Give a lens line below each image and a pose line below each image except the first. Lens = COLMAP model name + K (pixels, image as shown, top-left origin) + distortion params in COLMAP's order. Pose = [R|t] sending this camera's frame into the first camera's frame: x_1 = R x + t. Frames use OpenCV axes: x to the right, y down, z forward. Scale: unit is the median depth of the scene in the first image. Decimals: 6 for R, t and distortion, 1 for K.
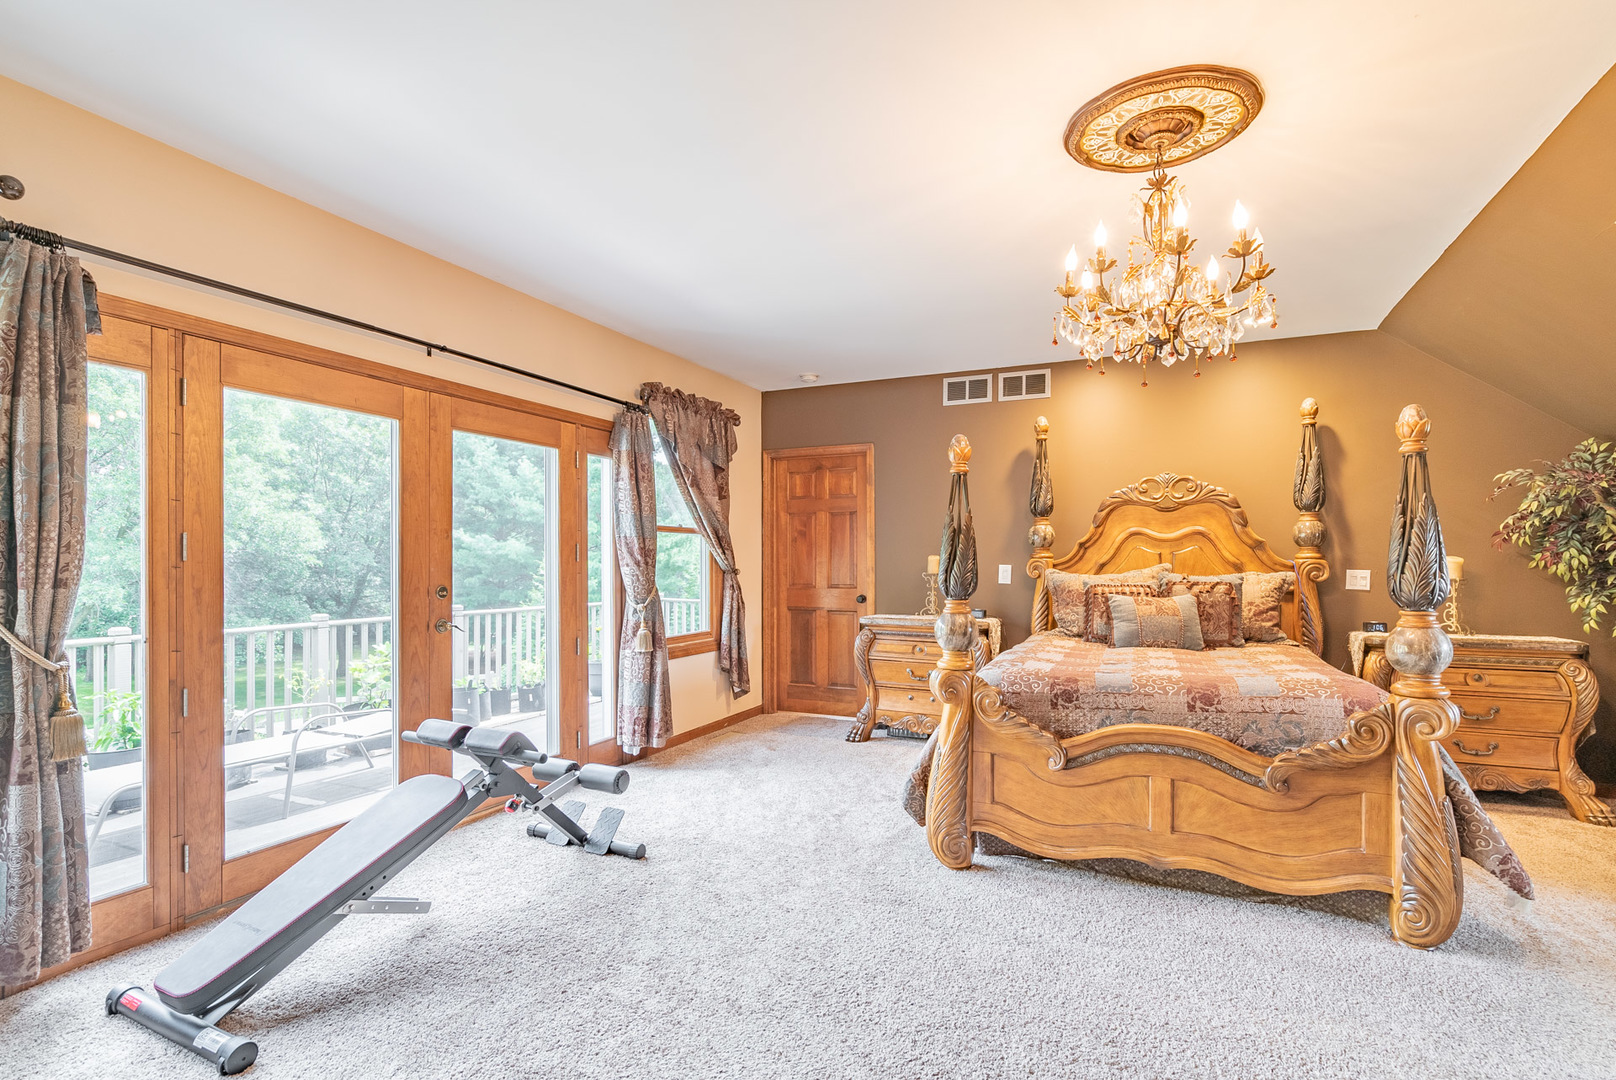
lens RADIAL K [[742.6, 0, 763.9], [0, 742.6, 564.8], [0, 0, 1]] dist [-0.006543, 0.004062]
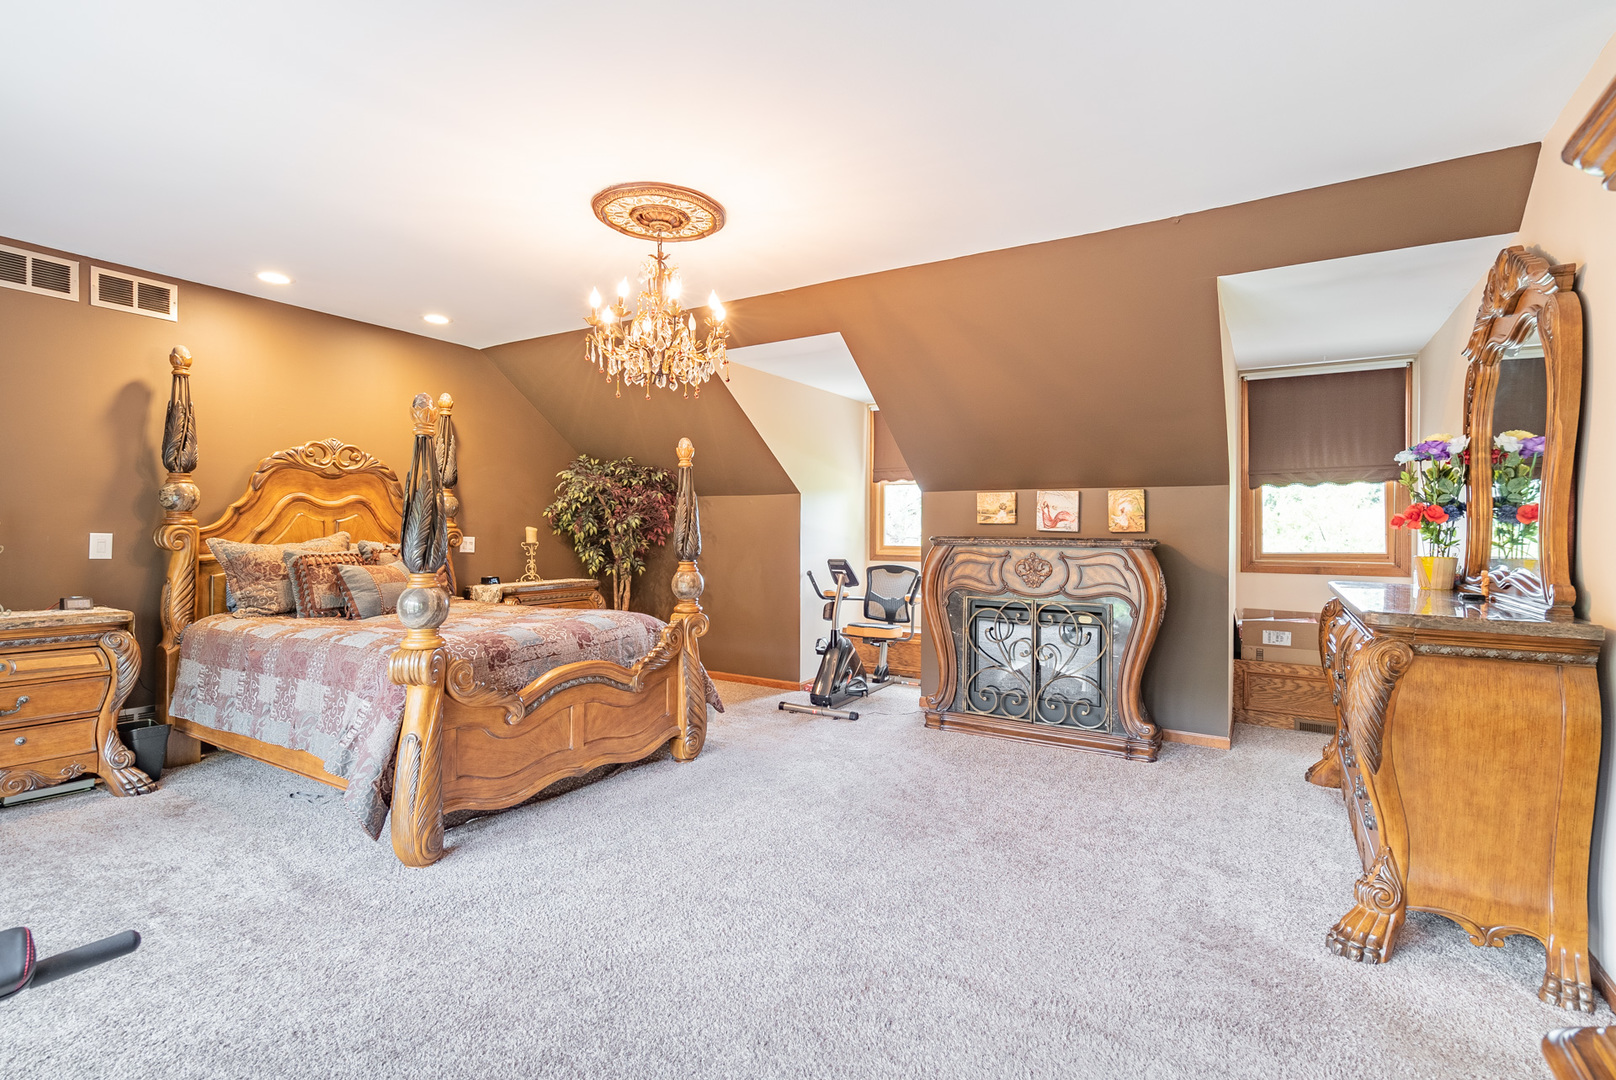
lens RADIAL K [[742.6, 0, 819.4], [0, 742.6, 538.2], [0, 0, 1]] dist [-0.006543, 0.004062]
pose [[0.100433, -0.008956, 0.994903, -0.405254], [-0.003213, 0.999951, 0.009326, -0.004559], [-0.994939, -0.004134, 0.100400, 0.282749]]
